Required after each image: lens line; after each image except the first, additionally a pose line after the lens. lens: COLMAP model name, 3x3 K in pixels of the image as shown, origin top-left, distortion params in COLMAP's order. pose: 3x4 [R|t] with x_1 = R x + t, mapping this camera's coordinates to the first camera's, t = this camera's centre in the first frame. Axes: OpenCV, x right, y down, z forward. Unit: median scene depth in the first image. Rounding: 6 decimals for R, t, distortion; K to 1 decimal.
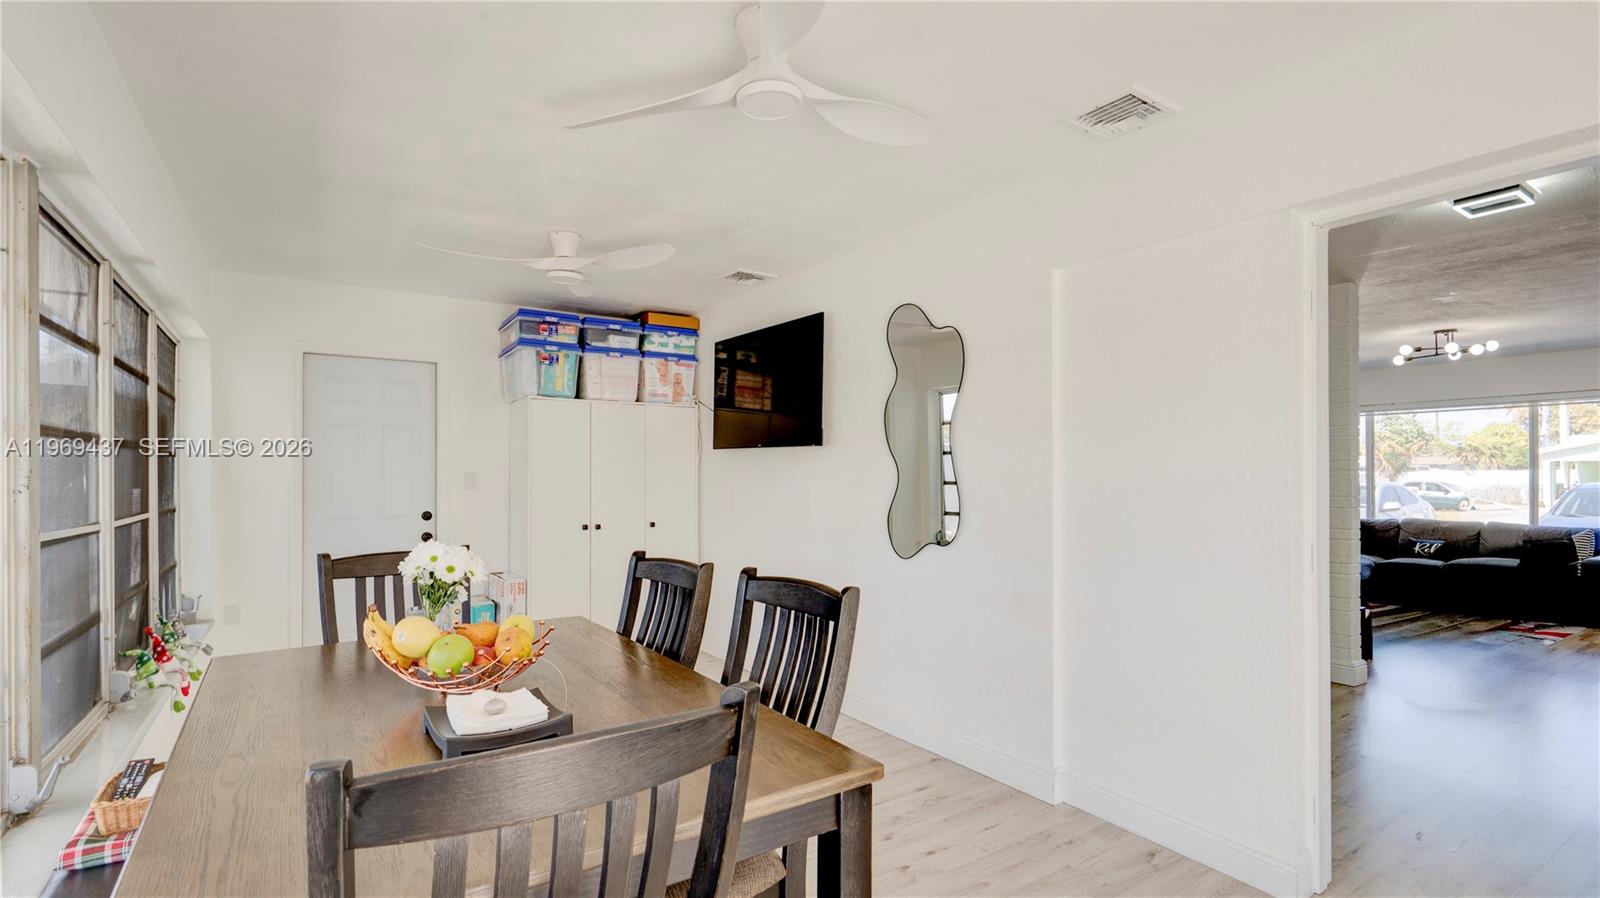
lens RADIAL K [[738.5, 0, 805.5], [0, 738.5, 455.8], [0, 0, 1]] dist [-0.001145, 0.000145]
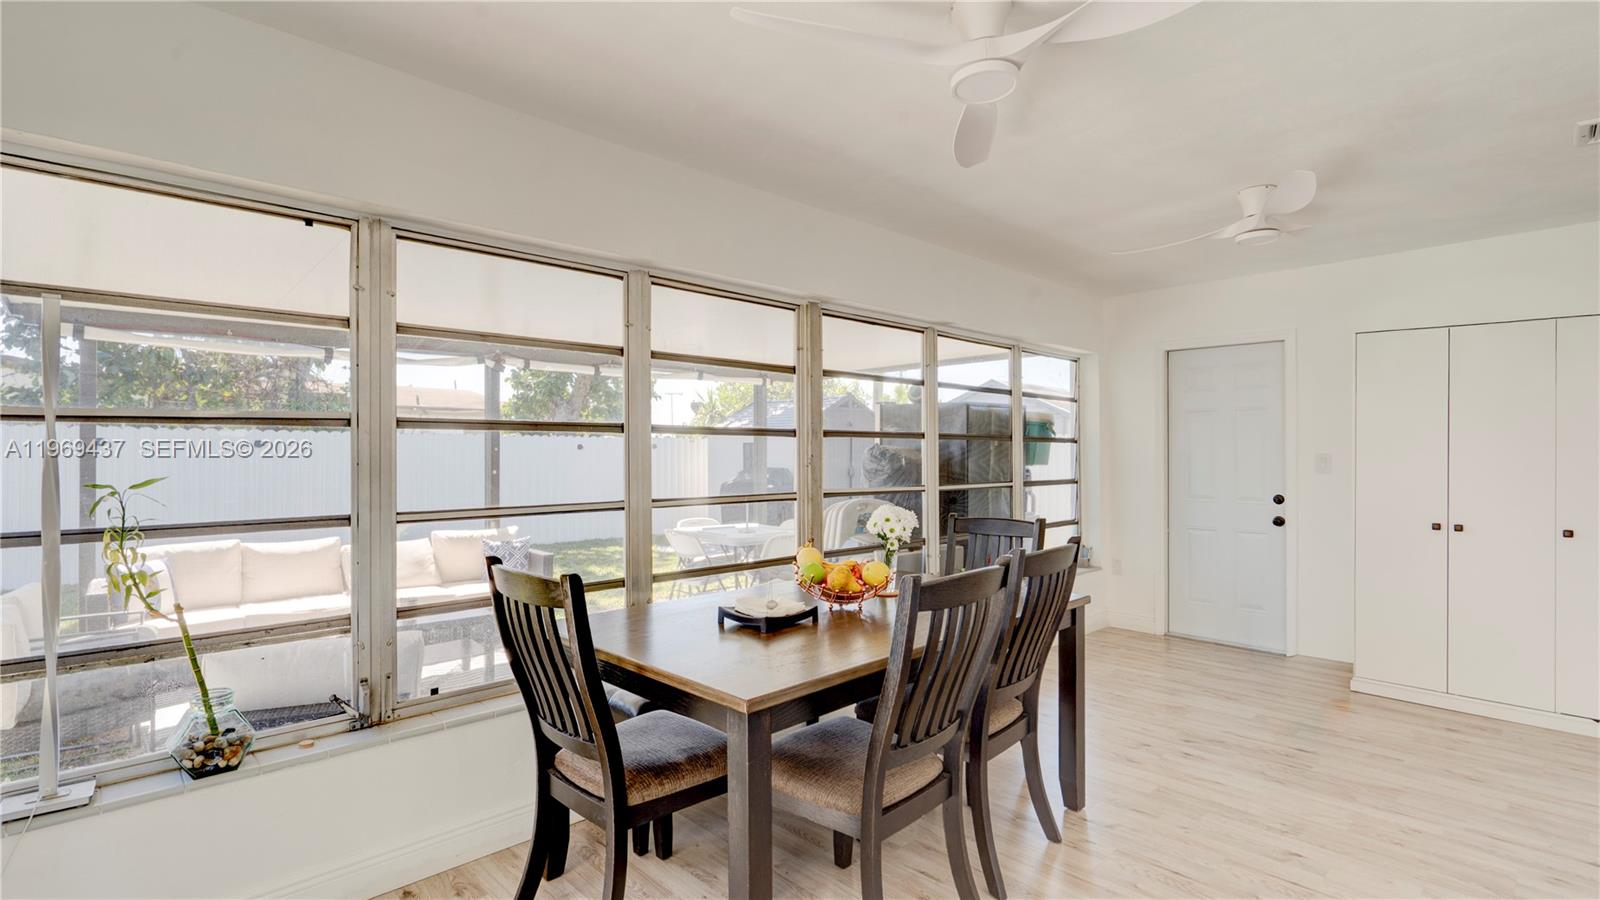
lens RADIAL K [[738.5, 0, 805.5], [0, 738.5, 456.8], [0, 0, 1]] dist [-0.001145, 0.000145]
pose [[0.183753, 0.002334, -0.982970, 0.343216], [0.023613, 0.999698, 0.006788, 0.003688], [0.982689, -0.024459, 0.183642, 0.222651]]
